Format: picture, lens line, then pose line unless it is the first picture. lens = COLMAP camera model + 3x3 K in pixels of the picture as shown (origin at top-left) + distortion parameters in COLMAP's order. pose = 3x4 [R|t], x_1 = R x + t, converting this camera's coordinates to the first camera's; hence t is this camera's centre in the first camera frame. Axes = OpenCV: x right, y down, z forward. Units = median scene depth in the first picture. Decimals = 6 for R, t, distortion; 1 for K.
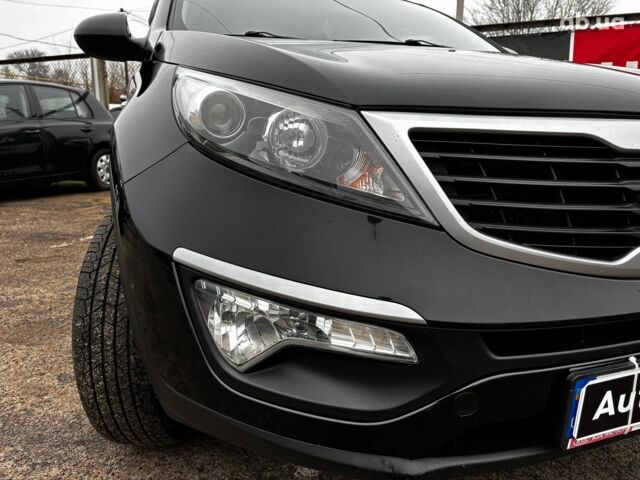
lens RADIAL K [[483.0, 0, 323.7], [0, 483.0, 244.0], [0, 0, 1]] dist [0.067990, -0.078704]
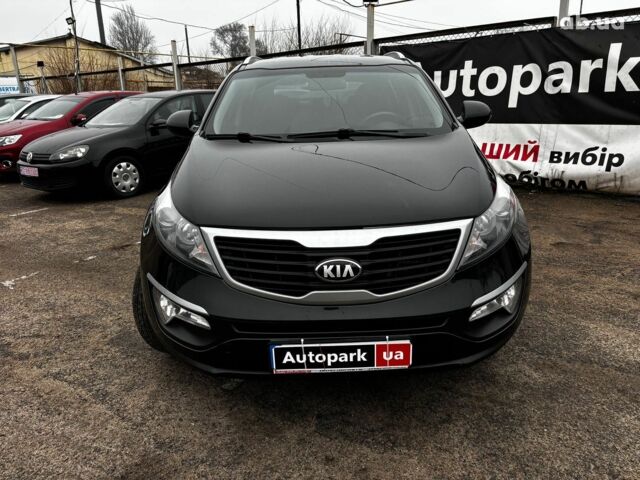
lens RADIAL K [[480.5, 0, 319.2], [0, 480.5, 249.3], [0, 0, 1]] dist [0.067881, -0.068336]
pose [[0.934301, 0.072050, -0.349127, 1.457357], [-0.038825, 0.994103, 0.101256, -0.416814], [0.354364, -0.081049, 0.931589, -1.030327]]
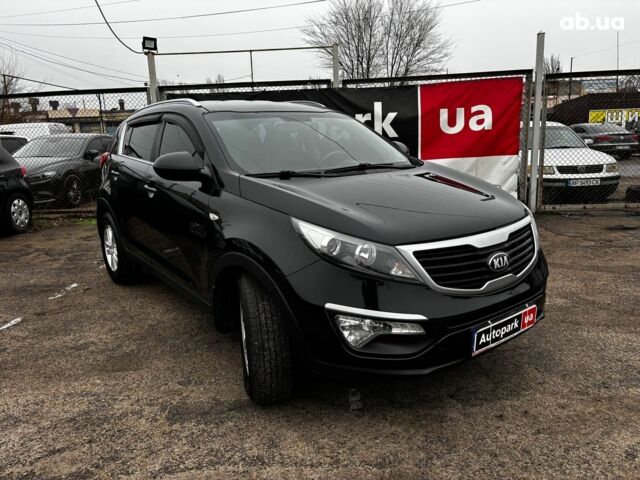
lens RADIAL K [[483.0, 0, 323.7], [0, 483.0, 244.0], [0, 0, 1]] dist [0.067990, -0.078704]
pose [[0.957735, -0.102824, 0.268645, -1.014763], [0.101543, 0.994655, 0.018698, -0.367784], [-0.269132, 0.009371, 0.963058, -1.484873]]
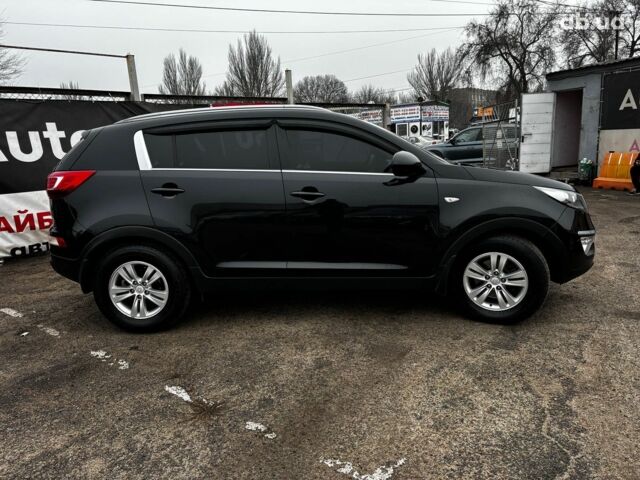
lens RADIAL K [[483.0, 0, 323.7], [0, 483.0, 244.0], [0, 0, 1]] dist [0.067990, -0.078704]
pose [[0.365184, -0.216244, 0.905472, -5.241252], [0.244810, 0.960721, 0.130705, -1.037127], [-0.898170, 0.173937, 0.403779, 1.382604]]
